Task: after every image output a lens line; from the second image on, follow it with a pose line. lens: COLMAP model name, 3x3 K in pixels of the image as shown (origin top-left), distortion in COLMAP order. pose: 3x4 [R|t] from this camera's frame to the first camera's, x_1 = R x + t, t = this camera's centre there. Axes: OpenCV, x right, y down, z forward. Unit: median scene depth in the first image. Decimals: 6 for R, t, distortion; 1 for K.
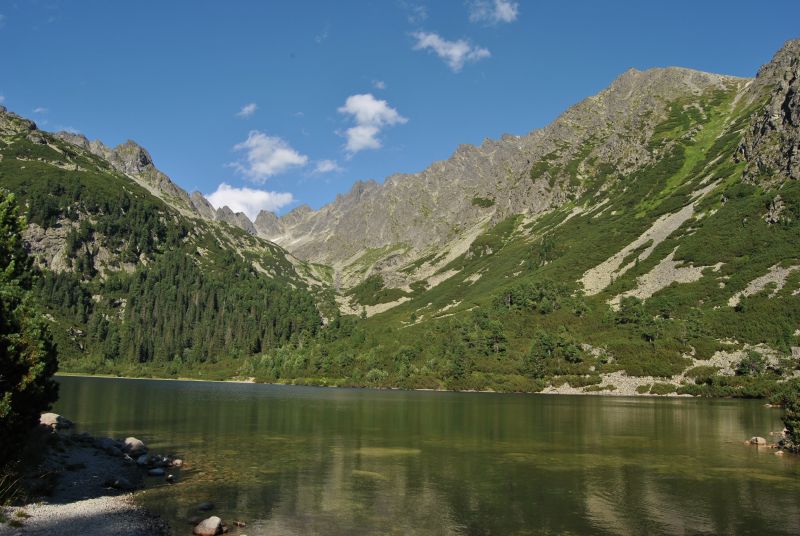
lens RADIAL K [[629.1, 0, 395.0], [0, 629.1, 270.6], [0, 0, 1]] dist [-0.086136, -0.008619]
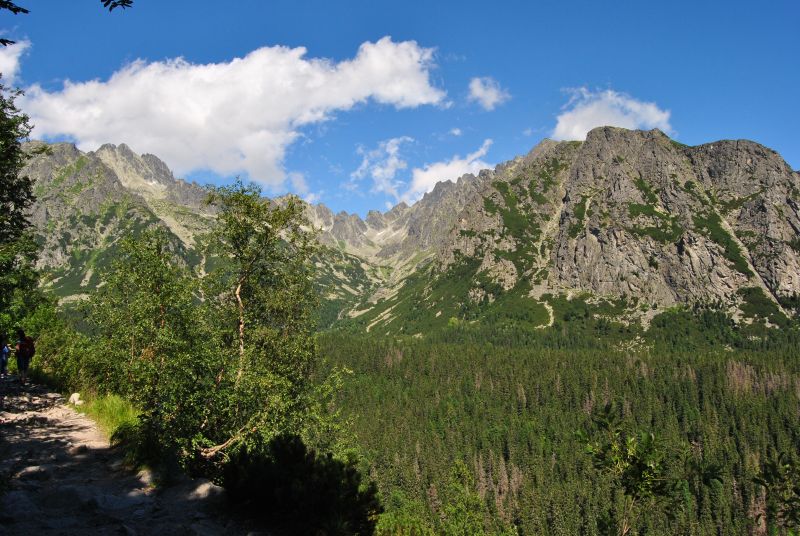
lens RADIAL K [[623.7, 0, 400.2], [0, 623.7, 265.9], [0, 0, 1]] dist [-0.099761, 0.039177]
pose [[0.968830, -0.074690, -0.236201, 0.321639], [0.091181, 0.994045, 0.059671, -0.112914], [0.230337, -0.079349, 0.969870, -0.571371]]
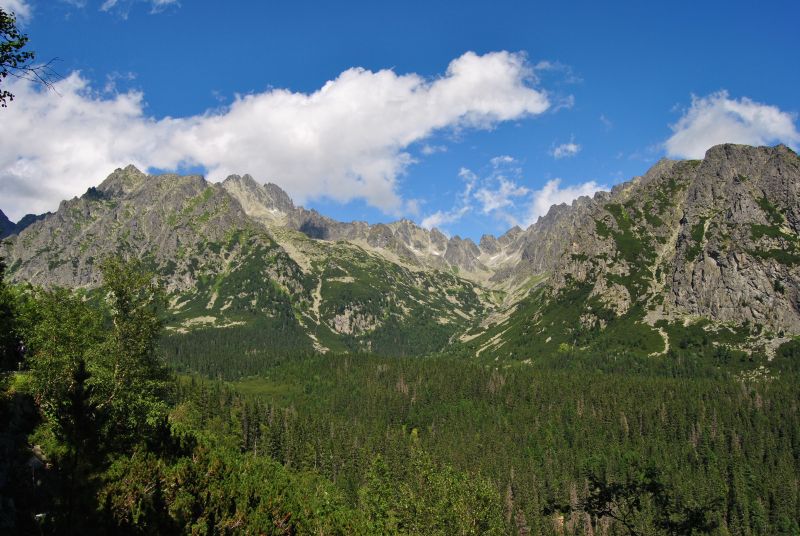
lens RADIAL K [[623.7, 0, 401.9], [0, 623.7, 268.6], [0, 0, 1]] dist [-0.099761, 0.039177]
pose [[0.910340, -0.086640, -0.404690, 0.330229], [0.098167, 0.995140, 0.007775, -0.112798], [0.402049, -0.046805, 0.914421, -0.573798]]
